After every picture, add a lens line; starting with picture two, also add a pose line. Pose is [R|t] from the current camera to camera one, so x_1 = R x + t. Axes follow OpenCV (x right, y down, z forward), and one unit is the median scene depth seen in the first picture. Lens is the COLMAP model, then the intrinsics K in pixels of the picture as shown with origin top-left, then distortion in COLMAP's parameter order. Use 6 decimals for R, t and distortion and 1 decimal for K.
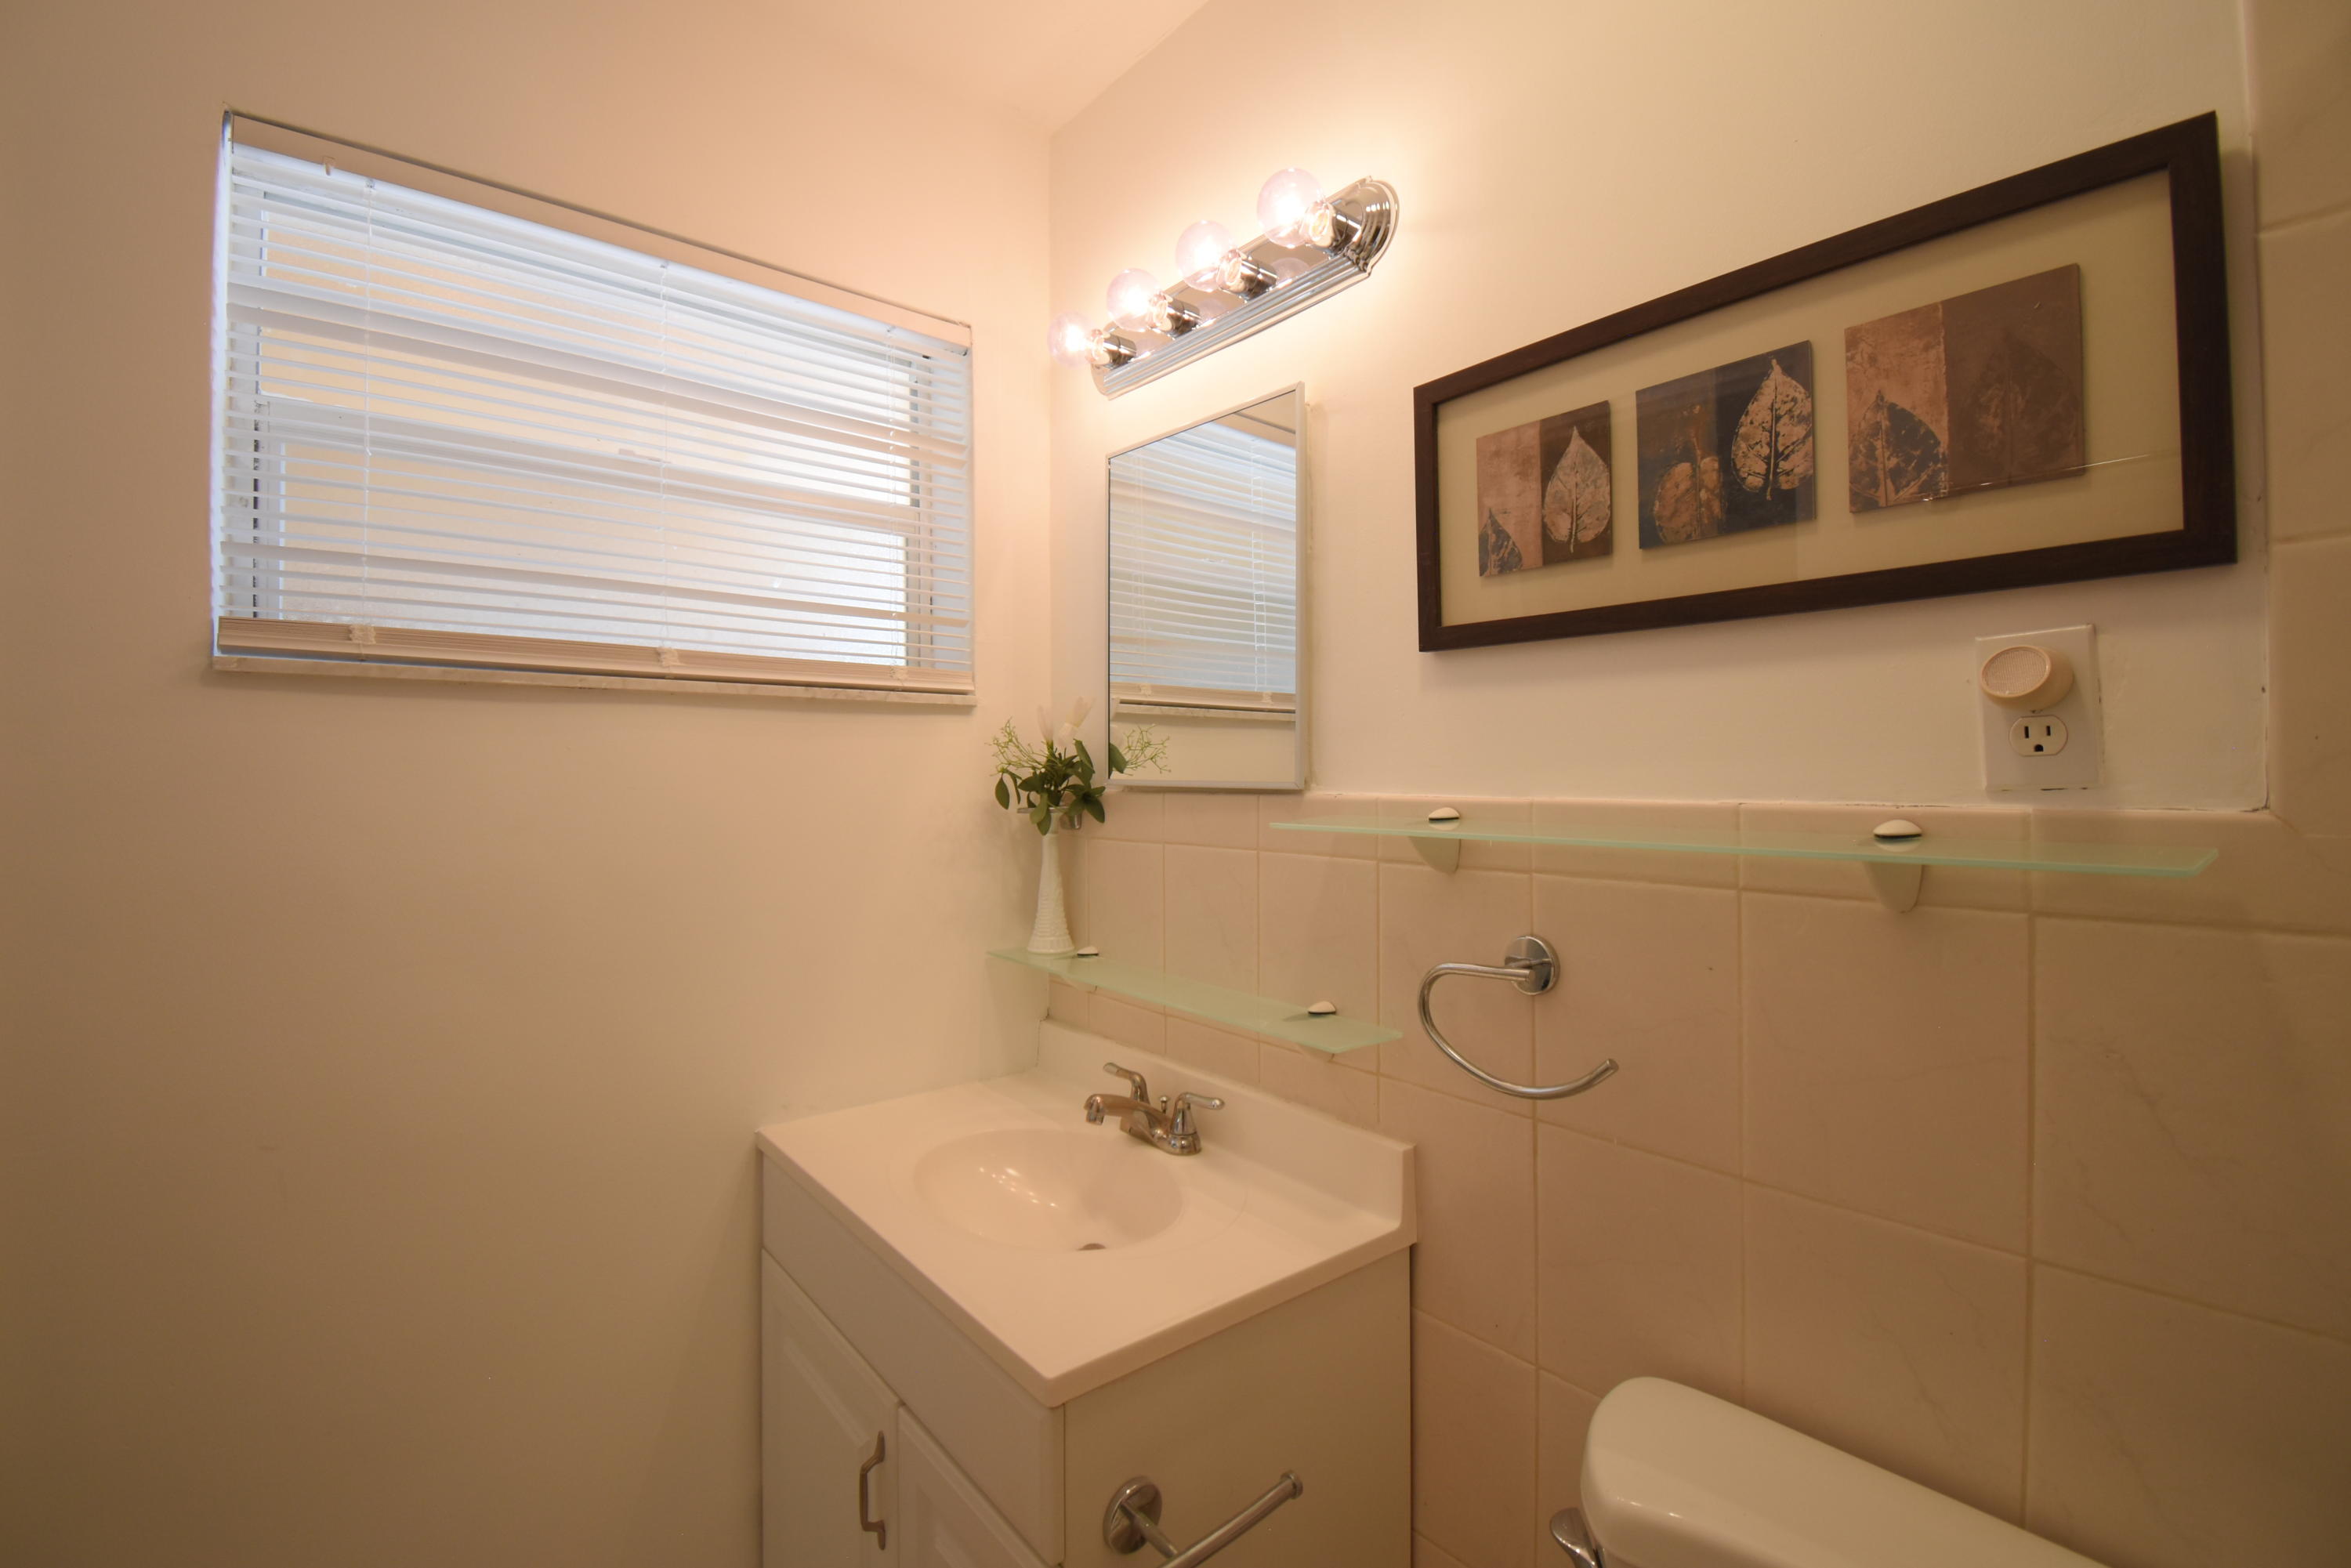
lens RADIAL K [[1029.1, 0, 1184.0], [0, 1029.1, 768.7], [0, 0, 1]] dist [0.024496, -0.030638]
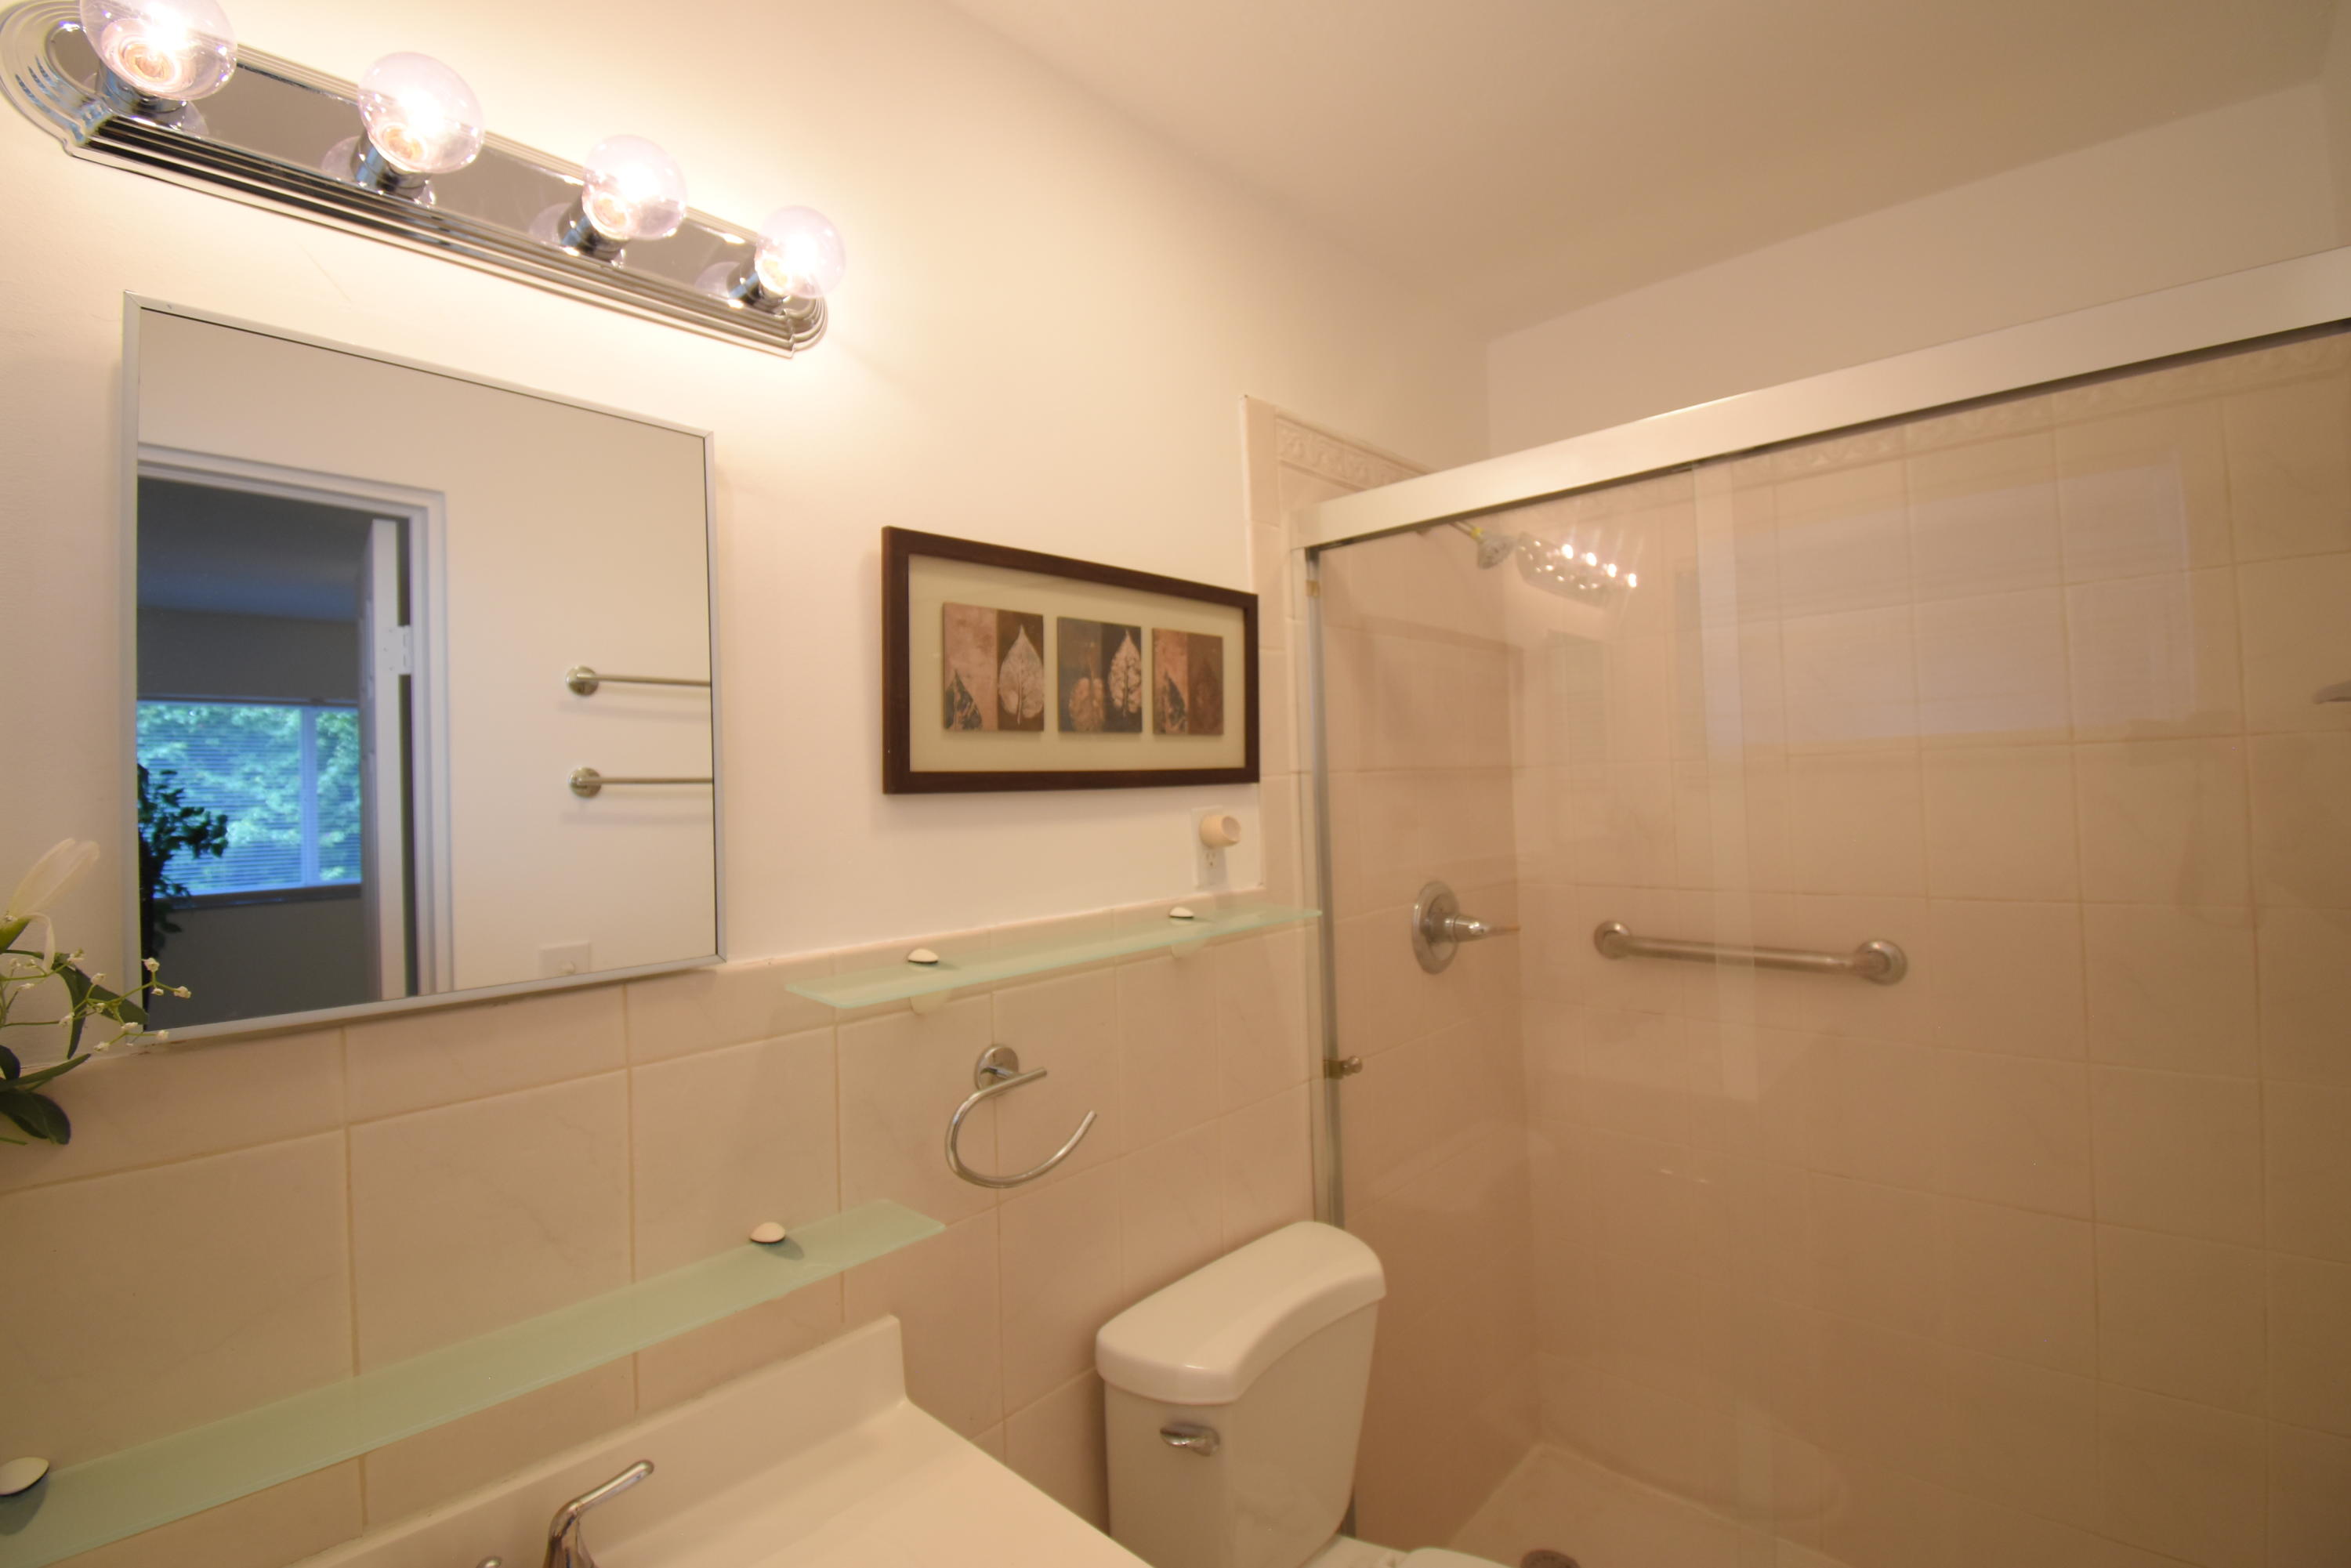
lens RADIAL K [[1029.1, 0, 1184.0], [0, 1029.1, 768.7], [0, 0, 1]] dist [0.024496, -0.030638]
pose [[-0.128480, 0.025571, 0.991382, -0.883840], [0.031597, 0.999266, -0.021680, -0.122599], [-0.991209, 0.028539, -0.129193, 0.967976]]
